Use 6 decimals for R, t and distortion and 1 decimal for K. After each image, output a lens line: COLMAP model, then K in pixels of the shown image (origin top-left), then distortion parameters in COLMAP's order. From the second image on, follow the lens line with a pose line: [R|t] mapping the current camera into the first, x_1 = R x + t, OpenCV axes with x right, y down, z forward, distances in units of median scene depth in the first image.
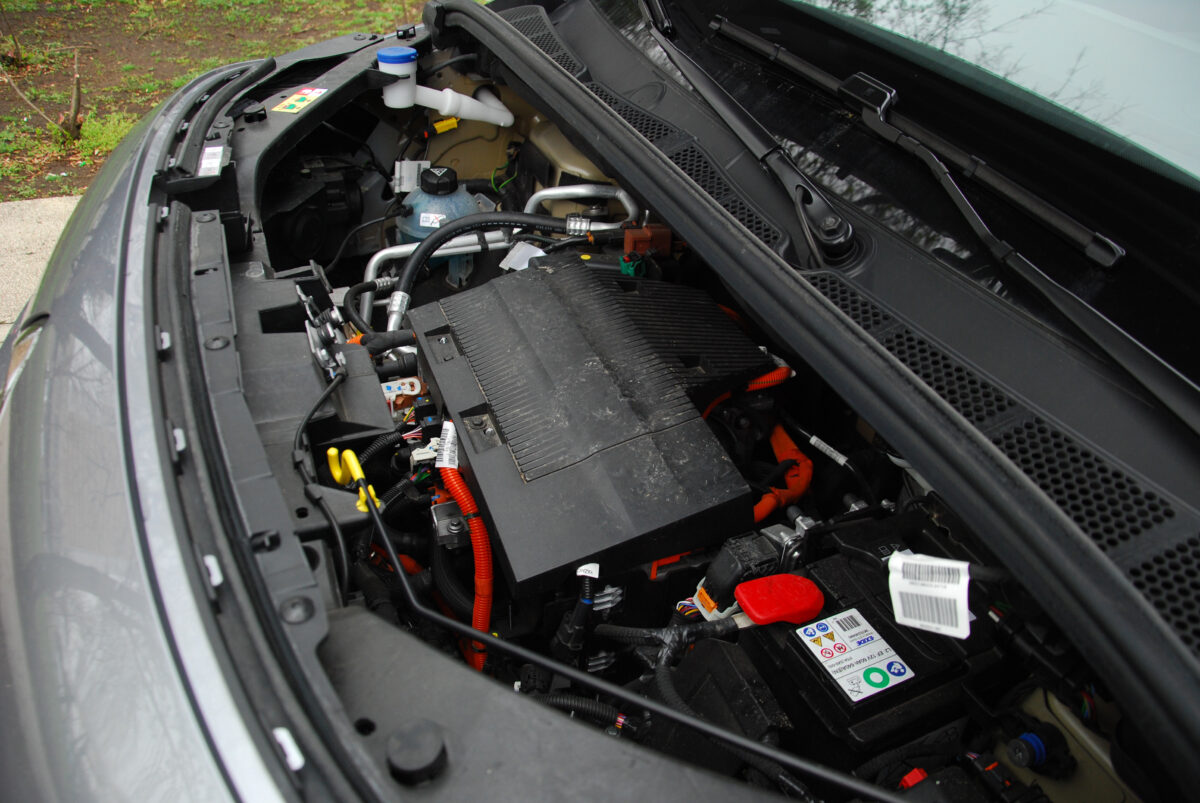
lens RADIAL K [[882.6, 0, 601.2], [0, 882.6, 419.1], [0, 0, 1]] dist [-0.147053, 0.079357]
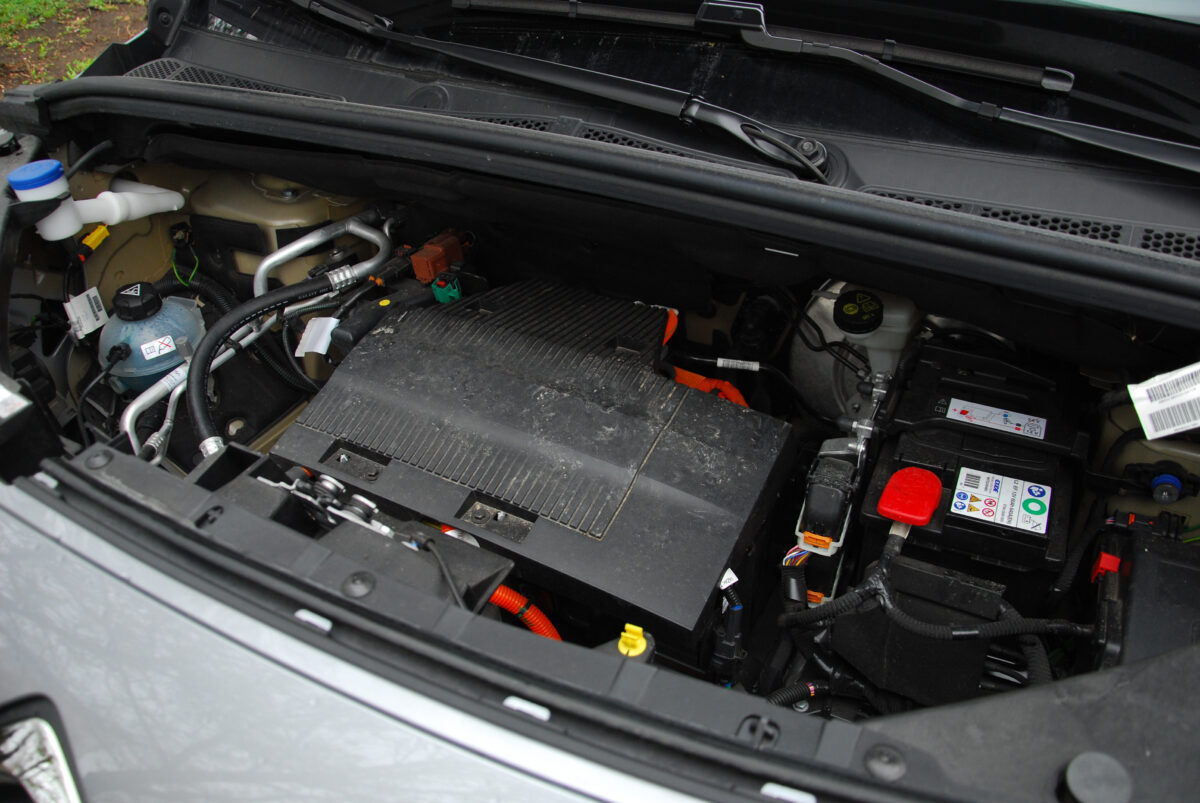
lens RADIAL K [[882.6, 0, 601.2], [0, 882.6, 419.1], [0, 0, 1]] dist [-0.147053, 0.079357]
pose [[0.778192, -0.478744, 0.406474, -0.348807], [0.458844, 0.875331, 0.152507, -0.153673], [-0.428811, 0.067828, 0.900844, 0.158927]]
